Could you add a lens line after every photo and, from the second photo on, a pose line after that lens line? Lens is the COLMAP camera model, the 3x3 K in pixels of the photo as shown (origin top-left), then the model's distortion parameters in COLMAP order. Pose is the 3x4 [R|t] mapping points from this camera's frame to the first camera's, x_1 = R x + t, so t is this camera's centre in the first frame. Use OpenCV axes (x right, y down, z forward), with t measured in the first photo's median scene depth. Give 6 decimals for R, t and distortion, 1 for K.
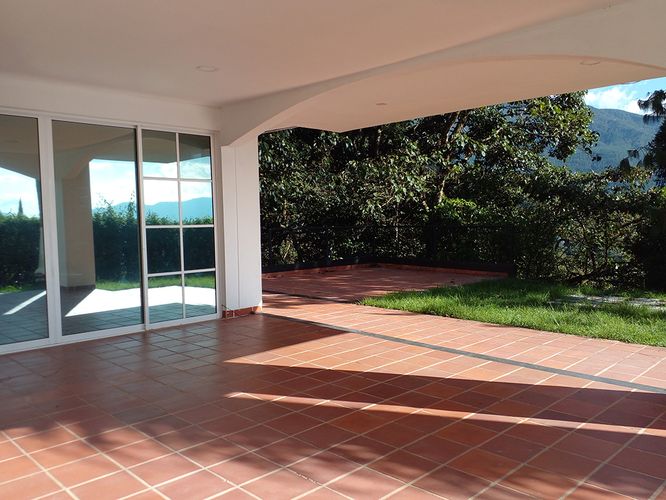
lens RADIAL K [[531.8, 0, 334.8], [0, 531.8, 253.3], [0, 0, 1]] dist [0.109696, -0.139912]
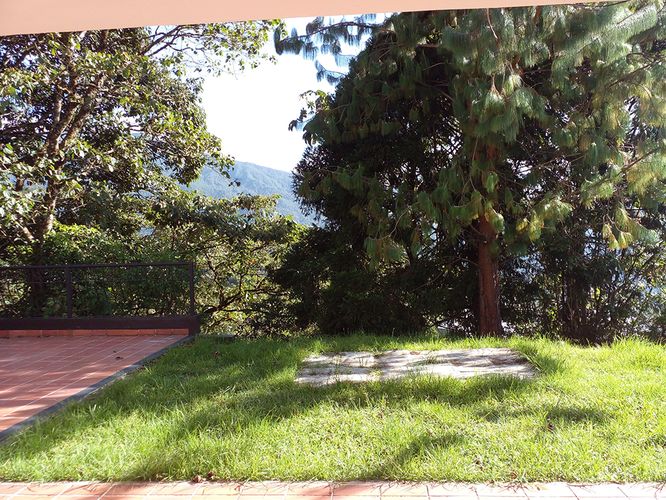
lens RADIAL K [[531.8, 0, 334.8], [0, 531.8, 253.3], [0, 0, 1]] dist [0.109696, -0.139912]
pose [[0.753348, -0.034695, 0.656706, -0.000436], [0.066479, 0.997510, -0.023562, -0.019768], [-0.654253, 0.061408, 0.753779, 0.188212]]
